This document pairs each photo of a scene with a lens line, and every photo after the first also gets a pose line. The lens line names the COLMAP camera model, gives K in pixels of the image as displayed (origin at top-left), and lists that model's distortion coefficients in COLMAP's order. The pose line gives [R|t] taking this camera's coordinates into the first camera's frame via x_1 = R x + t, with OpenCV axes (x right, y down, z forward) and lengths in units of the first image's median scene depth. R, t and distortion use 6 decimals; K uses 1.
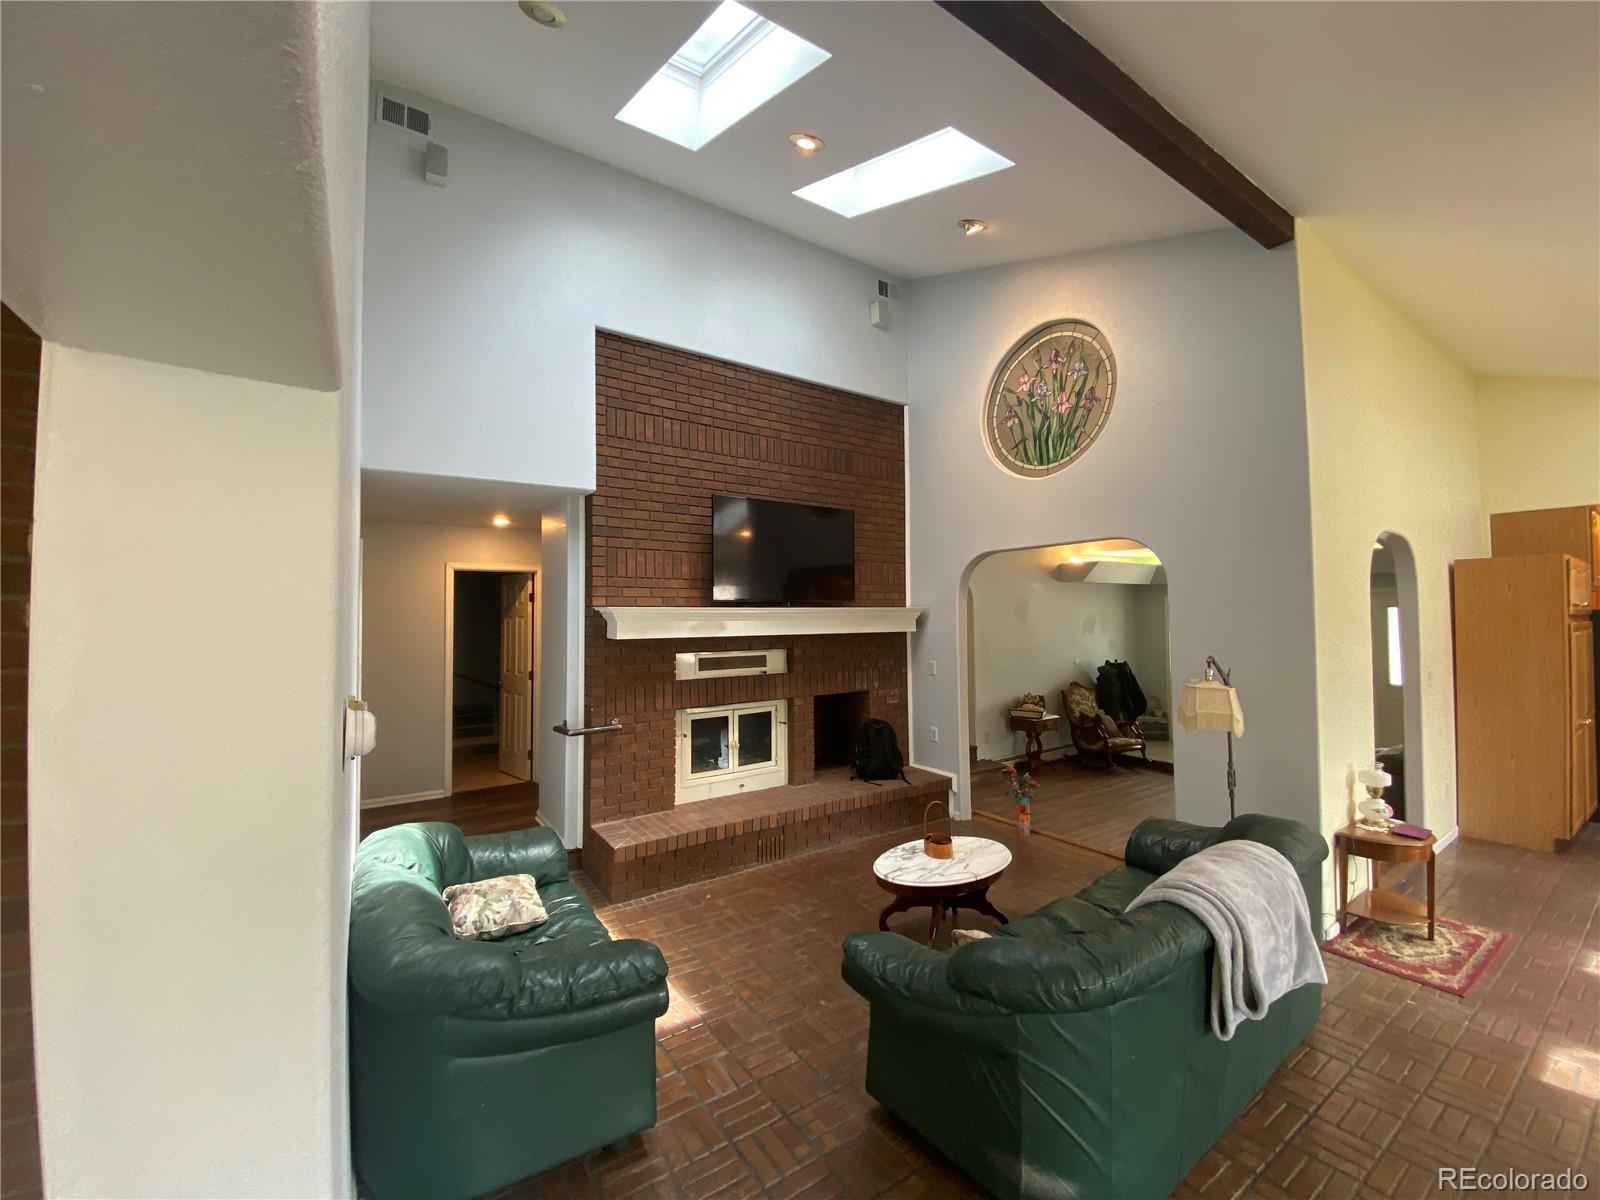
lens RADIAL K [[650.9, 0, 792.5], [0, 650.9, 589.8], [0, 0, 1]] dist [-0.023299, -0.003463]
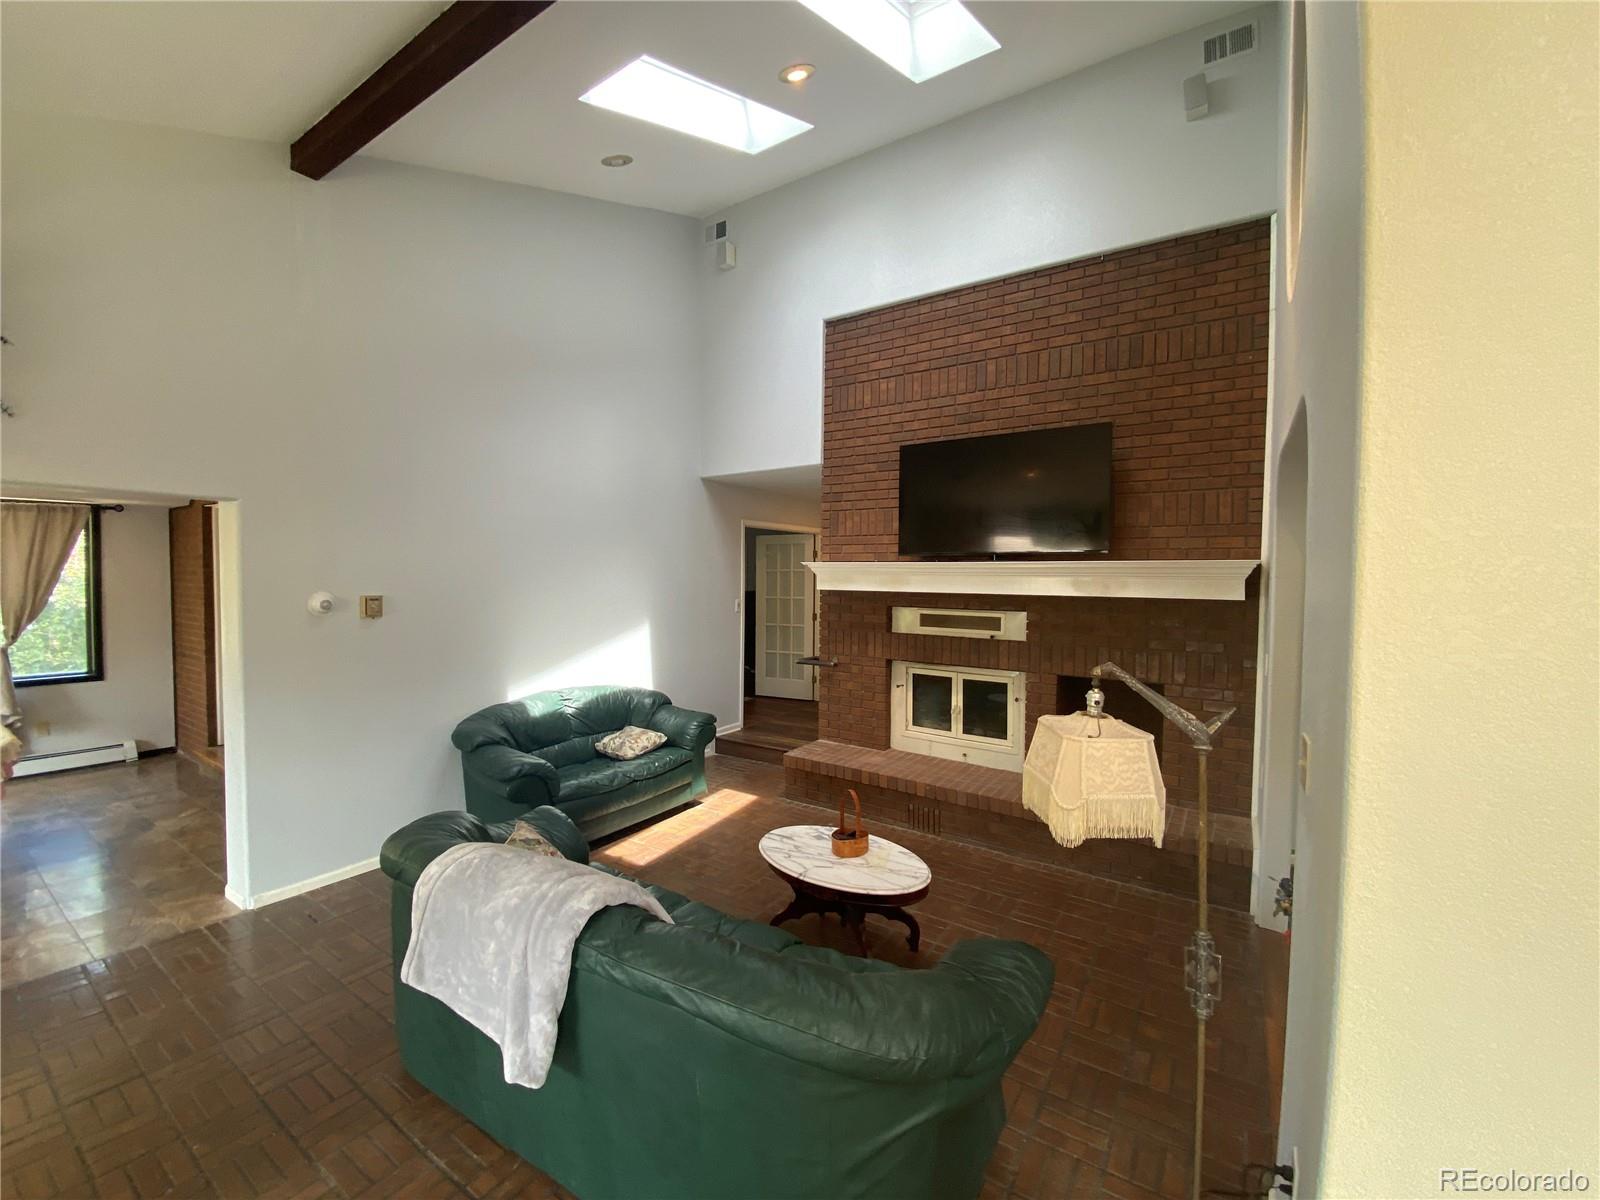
lens RADIAL K [[650.9, 0, 802.0], [0, 650.9, 606.2], [0, 0, 1]] dist [-0.023299, -0.003463]
pose [[0.337213, 0.057165, -0.939691, 0.736197], [0.027160, 0.997149, 0.070407, 0.019610], [0.941037, -0.049264, 0.334698, 0.504630]]
